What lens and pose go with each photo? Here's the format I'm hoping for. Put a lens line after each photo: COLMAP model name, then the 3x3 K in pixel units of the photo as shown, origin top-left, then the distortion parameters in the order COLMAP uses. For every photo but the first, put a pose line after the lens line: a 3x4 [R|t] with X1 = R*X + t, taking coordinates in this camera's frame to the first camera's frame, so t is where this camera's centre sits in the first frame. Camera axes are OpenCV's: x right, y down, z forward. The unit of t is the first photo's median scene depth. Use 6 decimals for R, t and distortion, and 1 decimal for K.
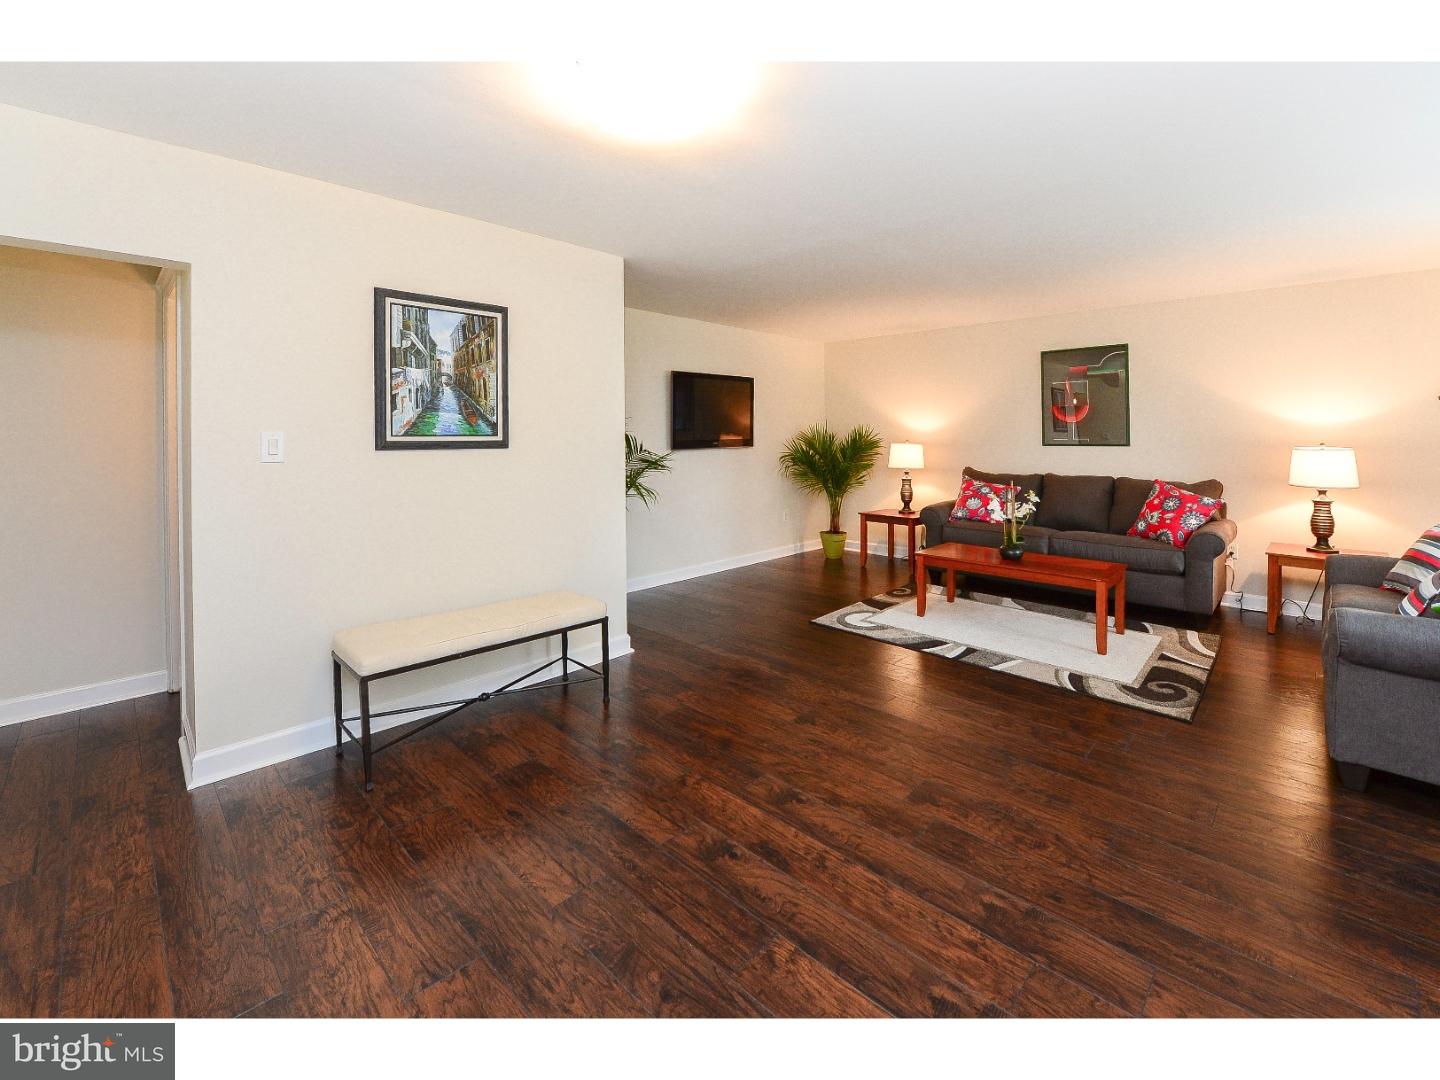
lens RADIAL K [[635.5, 0, 753.5], [0, 635.5, 420.3], [0, 0, 1]] dist [-0.001554, -0.000436]
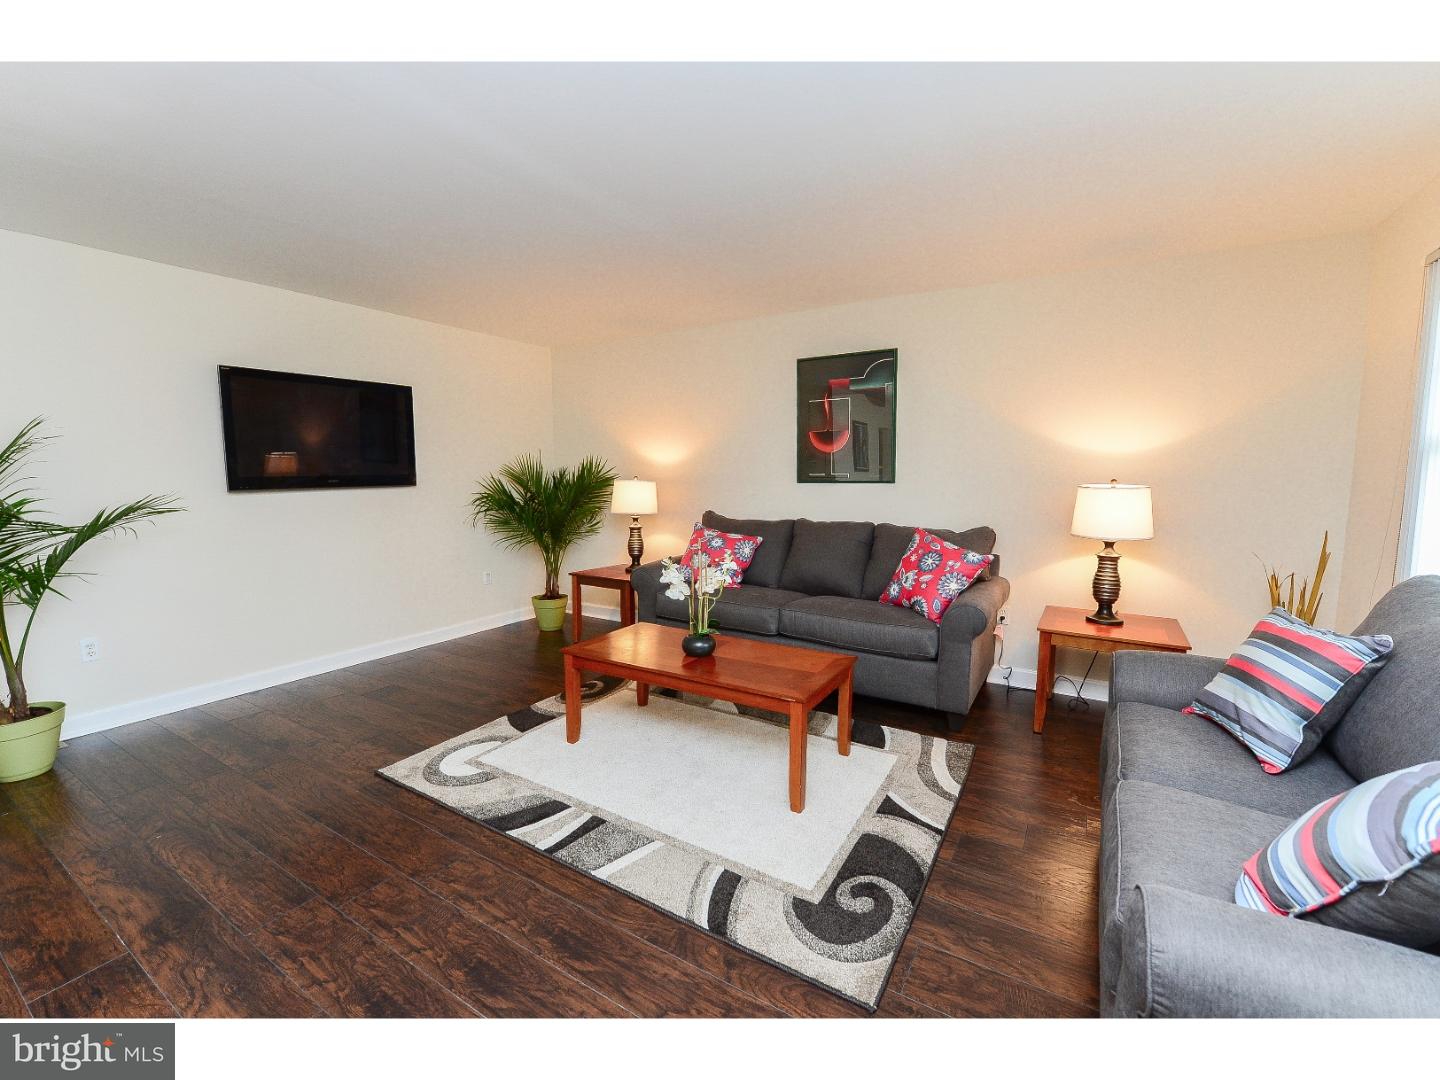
lens RADIAL K [[605.9, 0, 741.2], [0, 605.9, 520.1], [0, 0, 1]] dist [-0.000656, -0.000268]
pose [[0.981203, -0.017439, 0.192191, 0.303890], [-0.002500, 0.994677, 0.103015, 0.011296], [-0.192964, -0.101559, 0.975936, 0.354285]]
